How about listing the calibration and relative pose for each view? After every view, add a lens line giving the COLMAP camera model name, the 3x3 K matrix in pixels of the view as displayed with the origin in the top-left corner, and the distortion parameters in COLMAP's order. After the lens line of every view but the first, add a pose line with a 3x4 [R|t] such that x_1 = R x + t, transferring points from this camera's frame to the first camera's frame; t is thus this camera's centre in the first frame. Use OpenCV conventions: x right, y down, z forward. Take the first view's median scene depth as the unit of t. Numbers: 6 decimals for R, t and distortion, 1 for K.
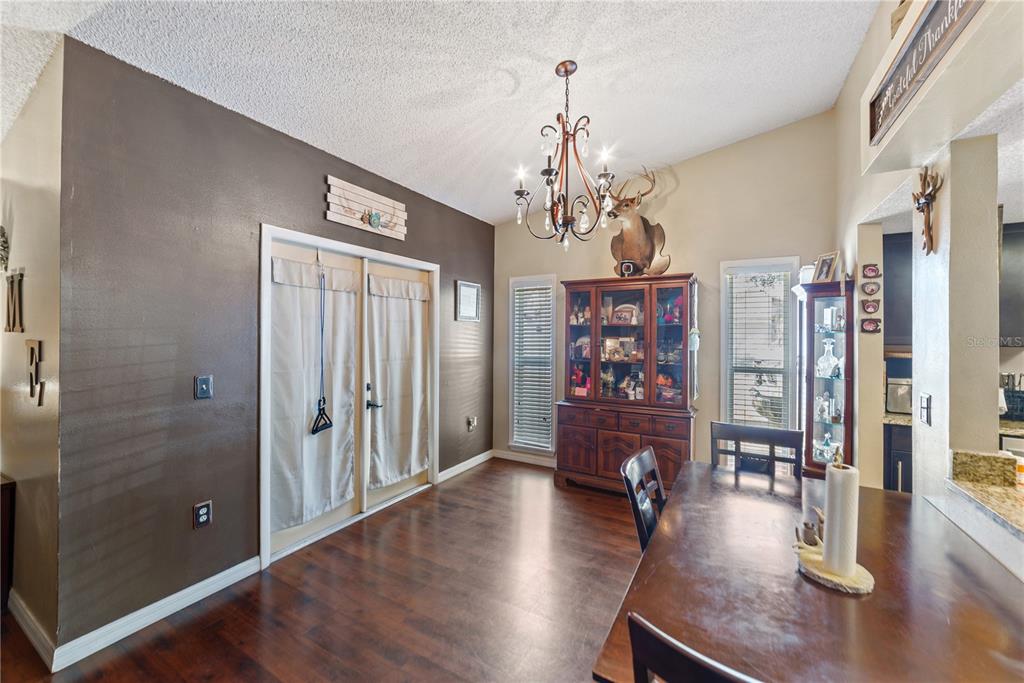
lens RADIAL K [[399.6, 0, 515.9], [0, 399.6, 329.8], [0, 0, 1]] dist [-0.009564, 0.000323]
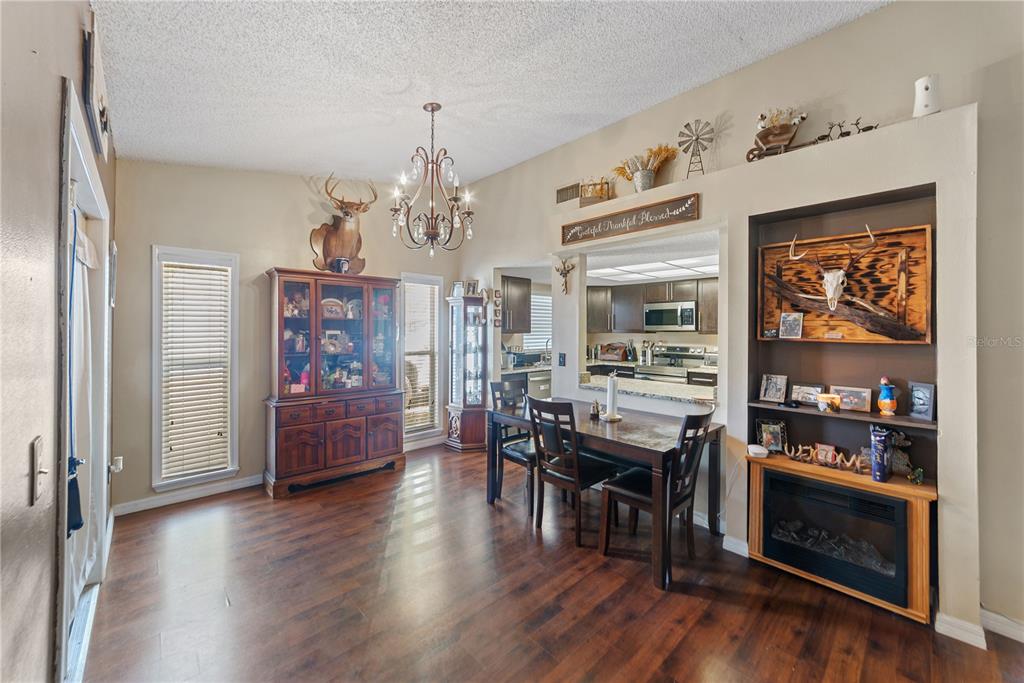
lens RADIAL K [[399.6, 0, 515.9], [0, 399.6, 329.8], [0, 0, 1]] dist [-0.009564, 0.000323]
pose [[0.288264, 0.001107, 0.957550, -0.618115], [-0.015134, 0.999880, 0.003400, 0.008146], [-0.957431, -0.015472, 0.288246, 0.263677]]
